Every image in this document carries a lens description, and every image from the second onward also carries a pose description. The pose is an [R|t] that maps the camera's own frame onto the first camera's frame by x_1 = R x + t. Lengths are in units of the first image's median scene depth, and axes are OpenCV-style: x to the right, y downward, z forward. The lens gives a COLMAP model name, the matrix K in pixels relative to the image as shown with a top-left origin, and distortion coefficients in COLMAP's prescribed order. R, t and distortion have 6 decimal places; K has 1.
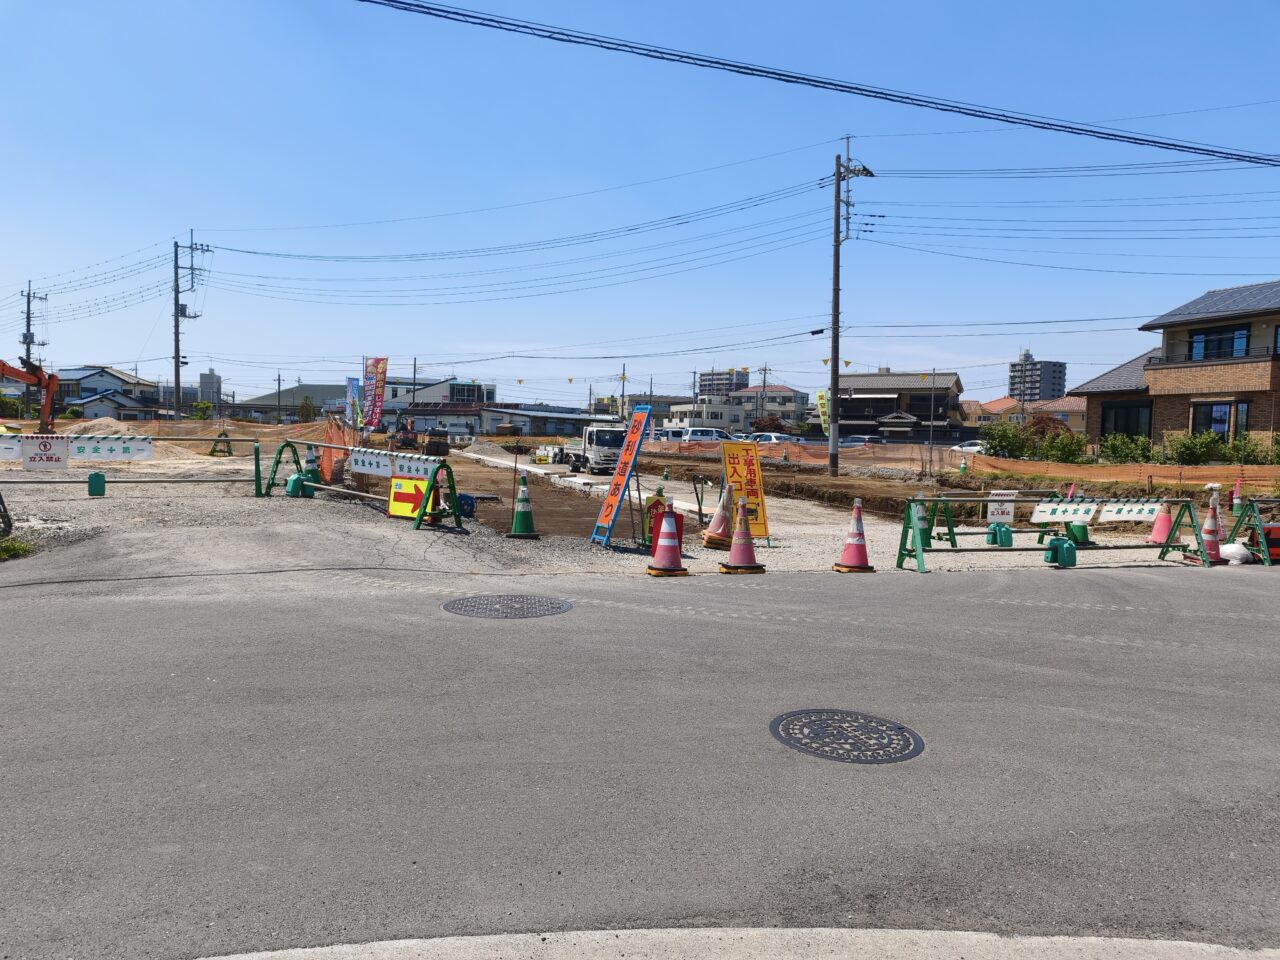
lens RADIAL K [[877.5, 0, 640.0], [0, 877.5, 480.0], [0, 0, 1]] dist [0.082411, -0.082303]
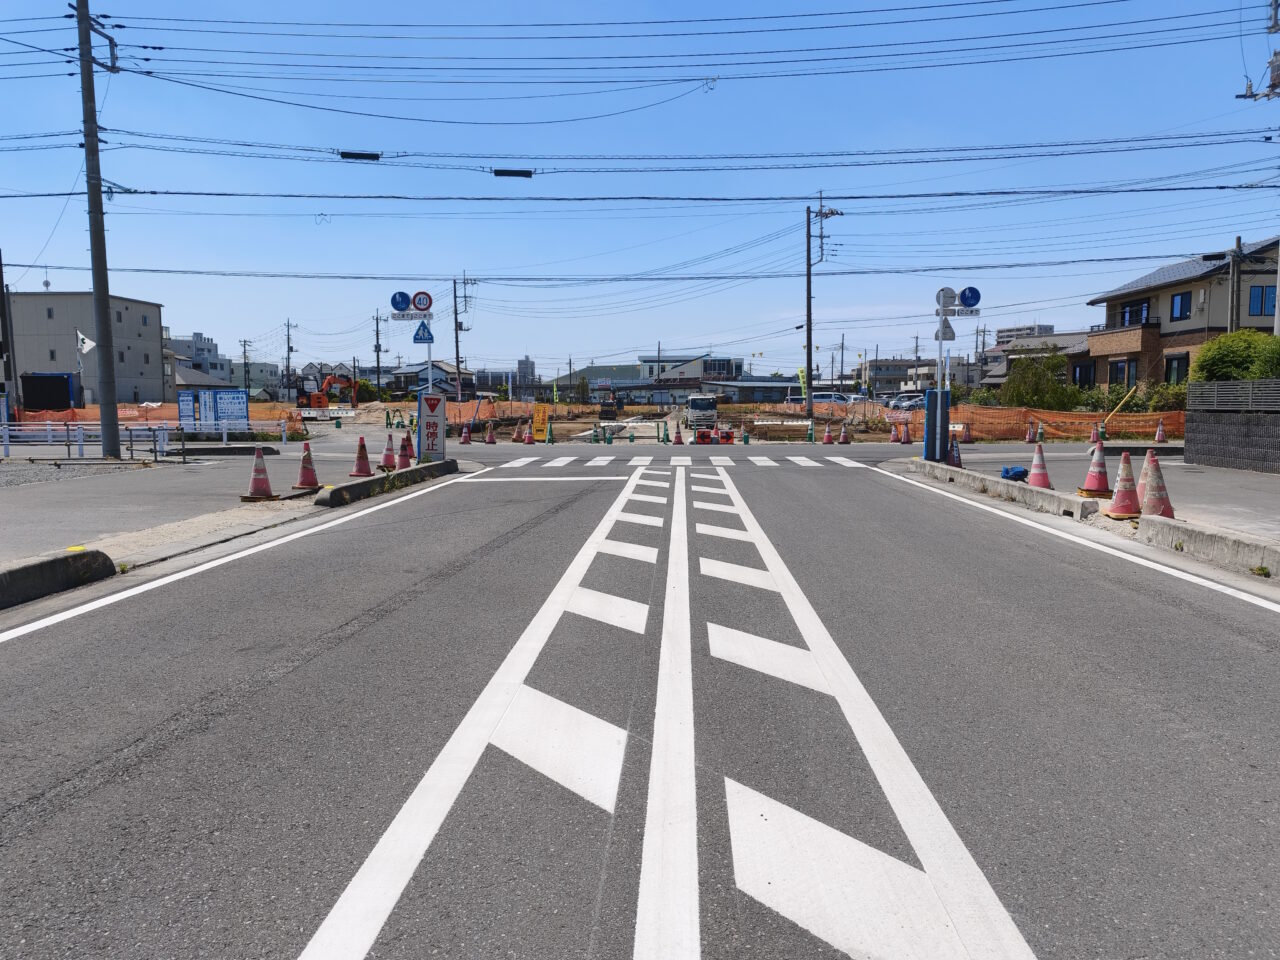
lens RADIAL K [[877.5, 0, 640.0], [0, 877.5, 480.0], [0, 0, 1]] dist [0.082411, -0.082303]
pose [[0.941518, -0.002295, -0.336954, 0.258860], [0.014338, 0.999344, 0.033258, 0.020286], [0.336657, -0.036144, 0.940934, -0.282138]]
